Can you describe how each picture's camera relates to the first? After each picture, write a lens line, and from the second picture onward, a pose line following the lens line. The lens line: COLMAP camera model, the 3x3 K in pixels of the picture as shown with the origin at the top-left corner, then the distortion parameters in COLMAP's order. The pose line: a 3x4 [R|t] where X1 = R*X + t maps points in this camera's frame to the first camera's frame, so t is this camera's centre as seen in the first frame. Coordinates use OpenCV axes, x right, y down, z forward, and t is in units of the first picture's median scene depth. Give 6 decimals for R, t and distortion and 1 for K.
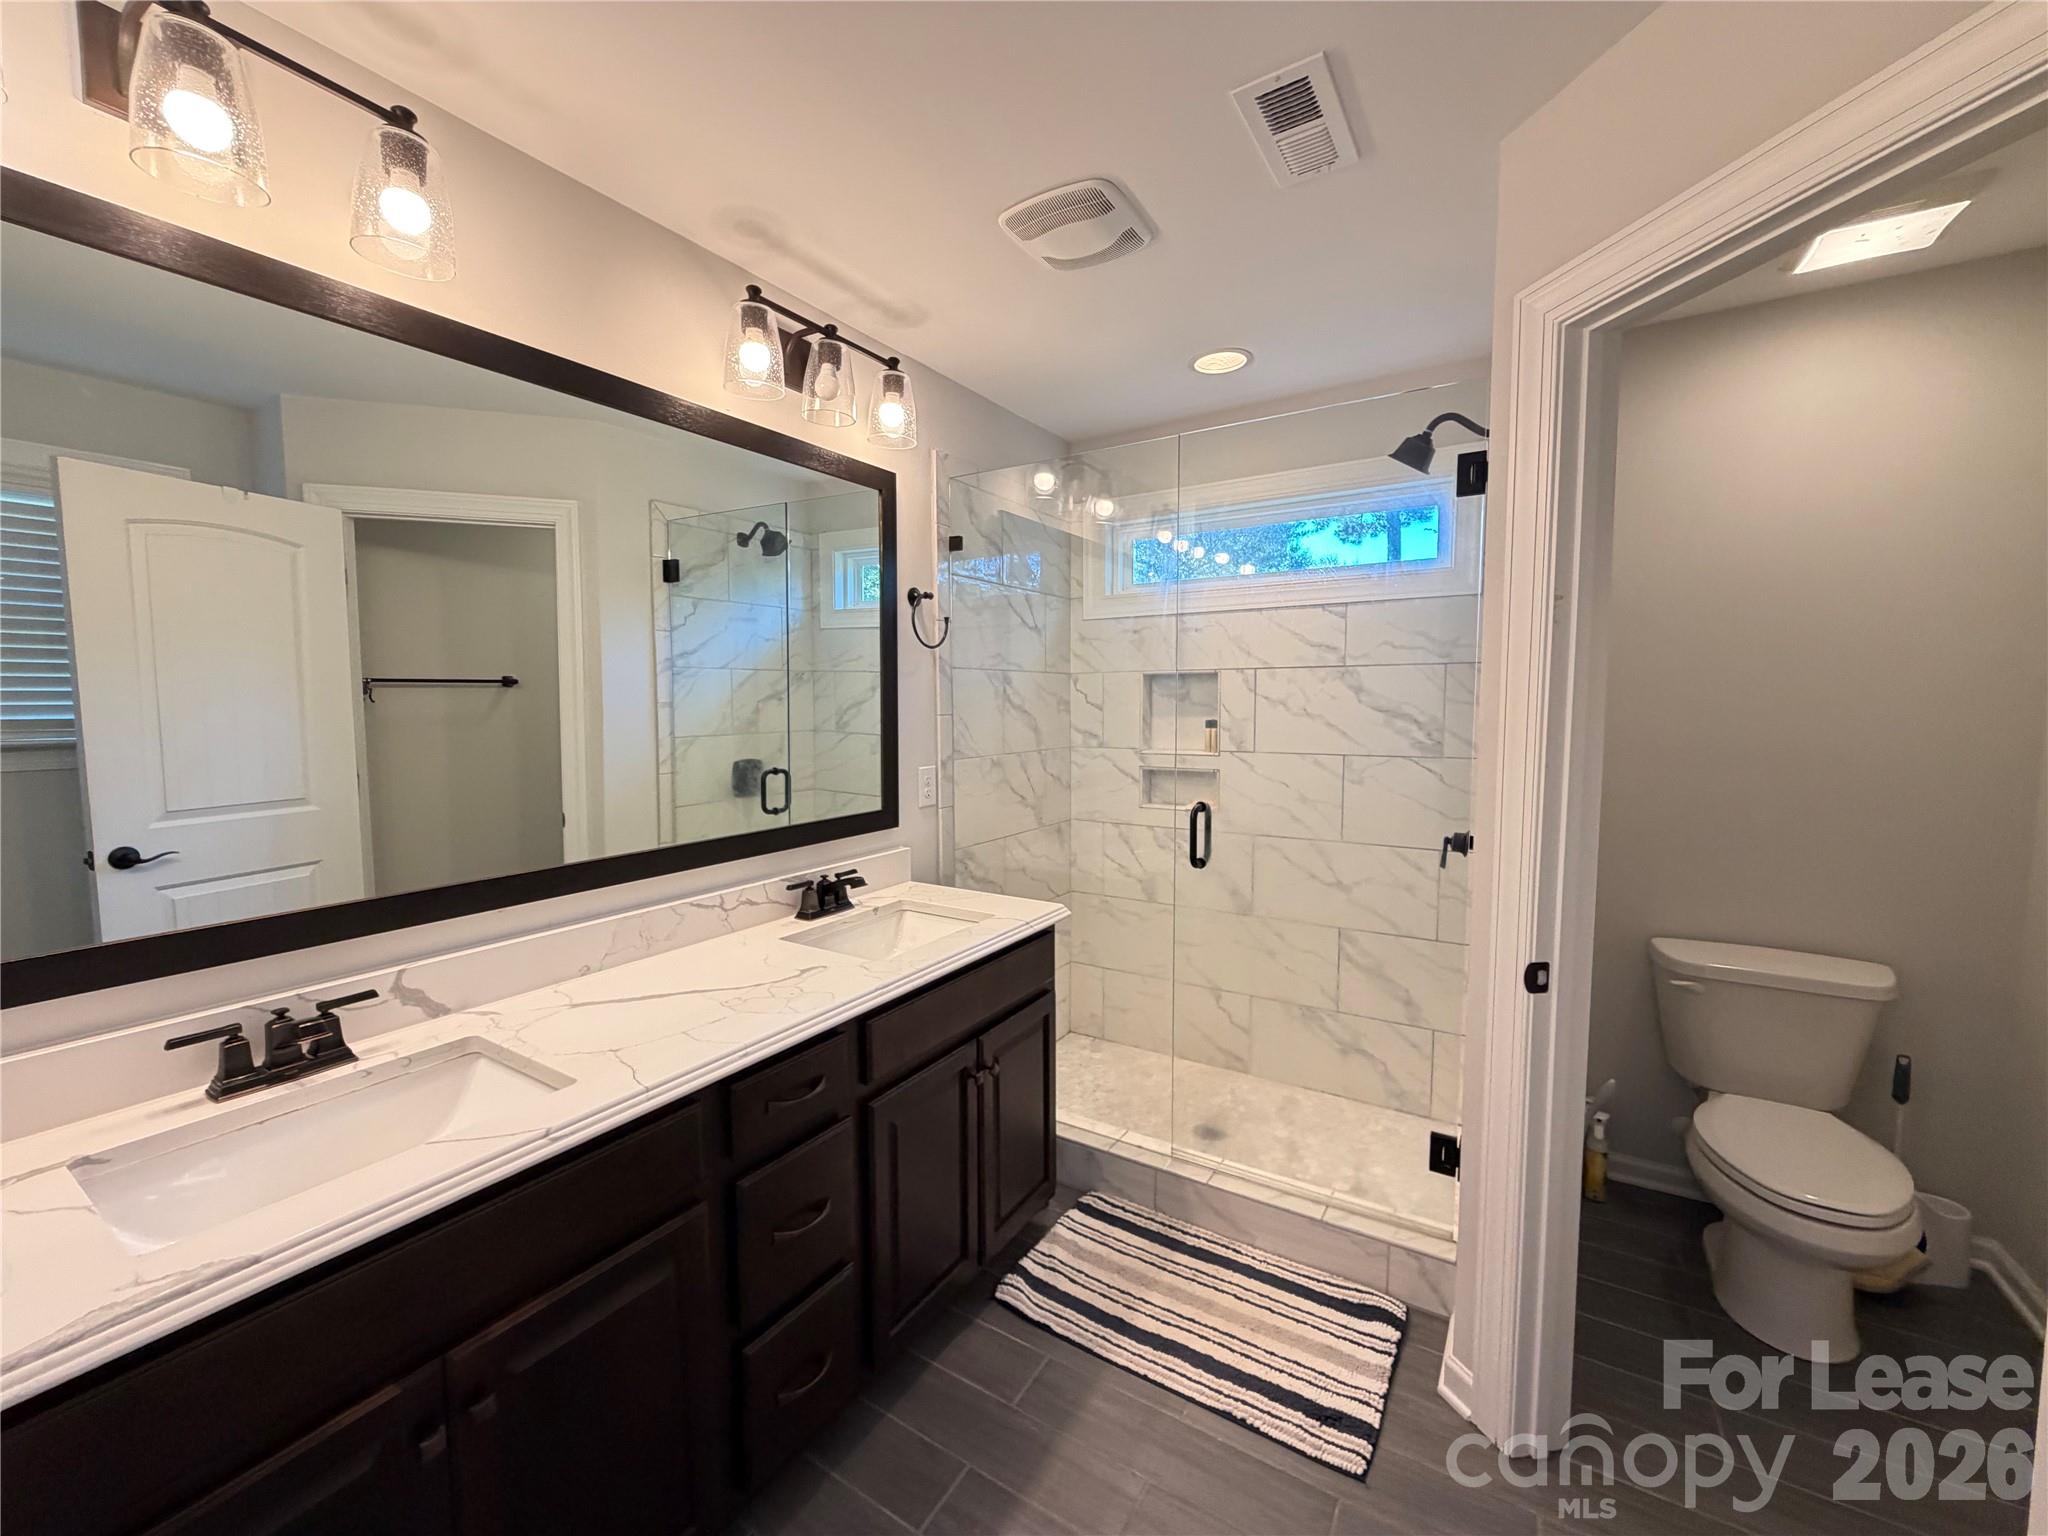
lens RADIAL K [[818.0, 0, 1020.8], [0, 818.0, 767.7], [0, 0, 1]] dist [0.001243, -0.000363]
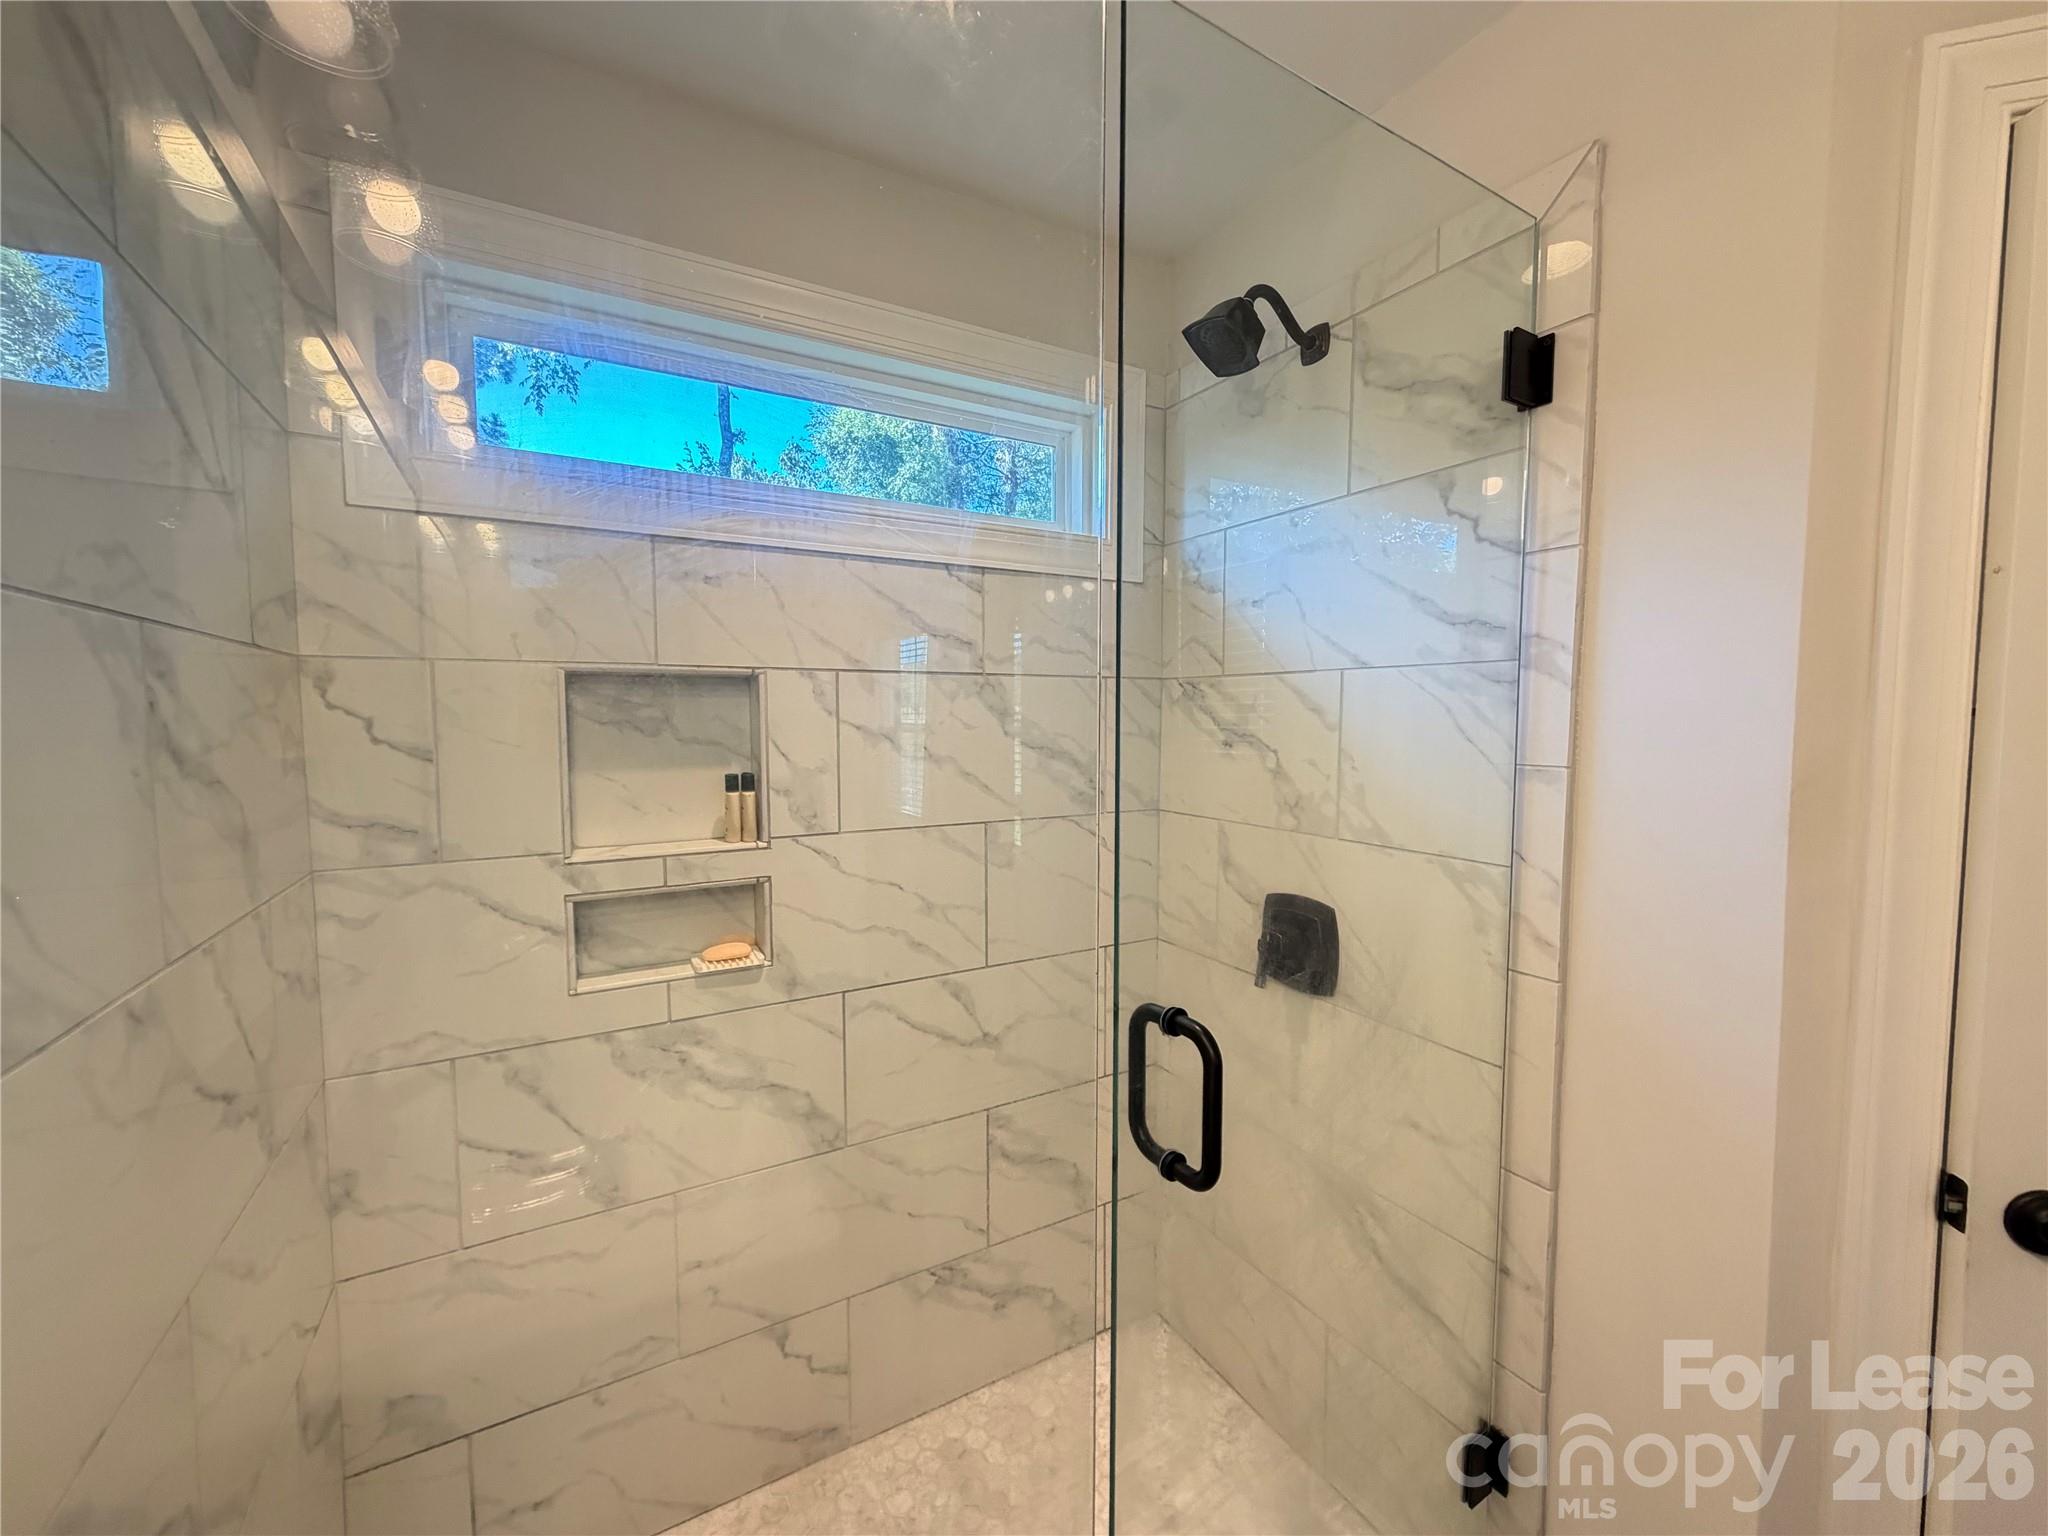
lens RADIAL K [[818.0, 0, 1020.3], [0, 818.0, 768.2], [0, 0, 1]] dist [0.001243, -0.000363]
pose [[0.472448, -0.050032, 0.879937, -0.115036], [0.072975, 0.997180, 0.017517, -0.062677], [-0.878332, 0.055938, 0.474767, 0.680617]]
